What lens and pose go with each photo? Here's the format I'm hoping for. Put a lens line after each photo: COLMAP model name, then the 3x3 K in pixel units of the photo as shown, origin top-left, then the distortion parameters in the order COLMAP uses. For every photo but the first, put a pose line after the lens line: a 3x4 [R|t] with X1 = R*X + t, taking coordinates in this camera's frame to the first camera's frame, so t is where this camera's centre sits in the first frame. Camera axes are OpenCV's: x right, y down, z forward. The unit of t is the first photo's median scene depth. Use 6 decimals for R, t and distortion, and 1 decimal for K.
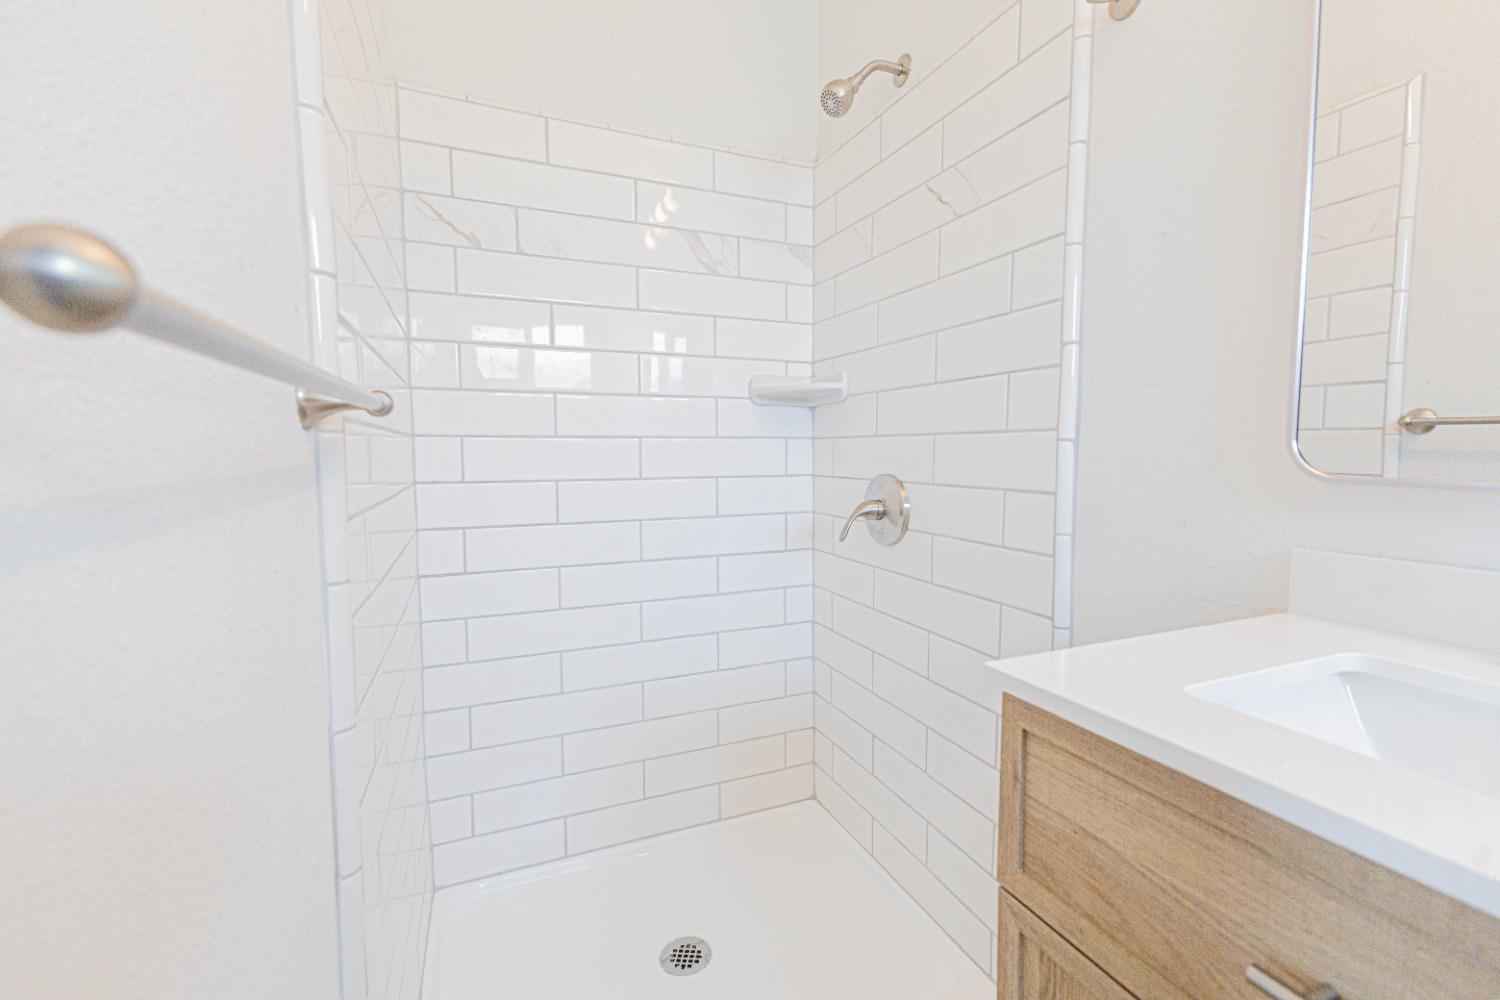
lens RADIAL K [[646.2, 0, 746.6], [0, 646.2, 504.9], [0, 0, 1]] dist [0.012395, -0.000853]
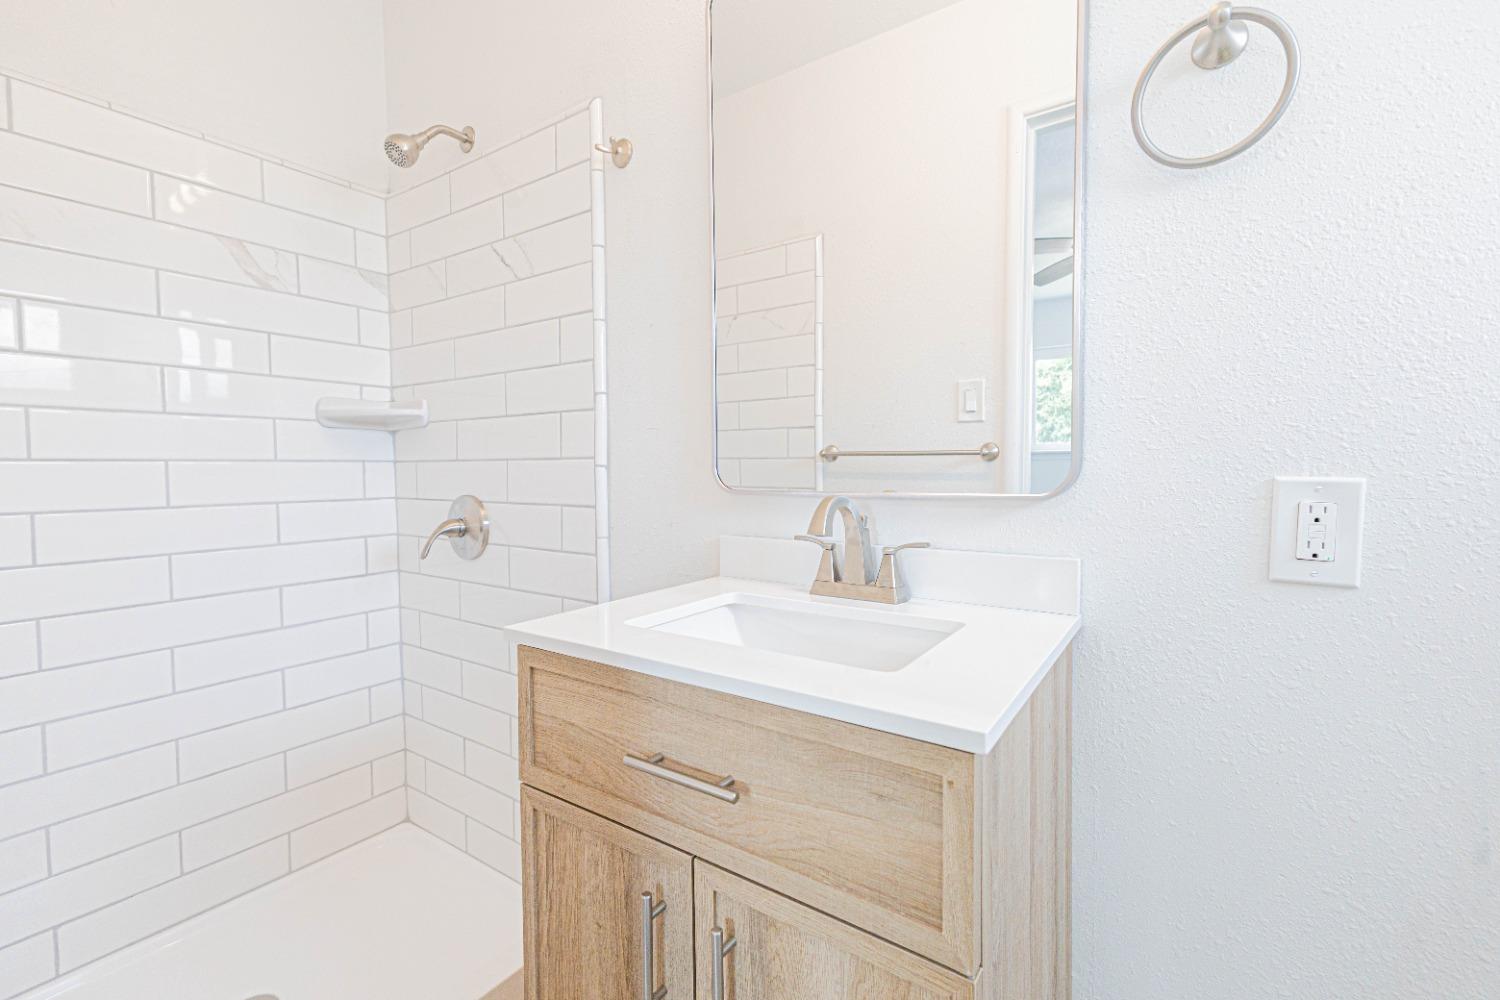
lens RADIAL K [[646.2, 0, 748.7], [0, 646.2, 498.1], [0, 0, 1]] dist [0.012395, -0.000853]
pose [[0.841190, -0.027401, 0.540045, 0.023936], [0.049713, 0.998405, -0.026777, 0.011364], [-0.538450, 0.049372, 0.841210, -0.195897]]
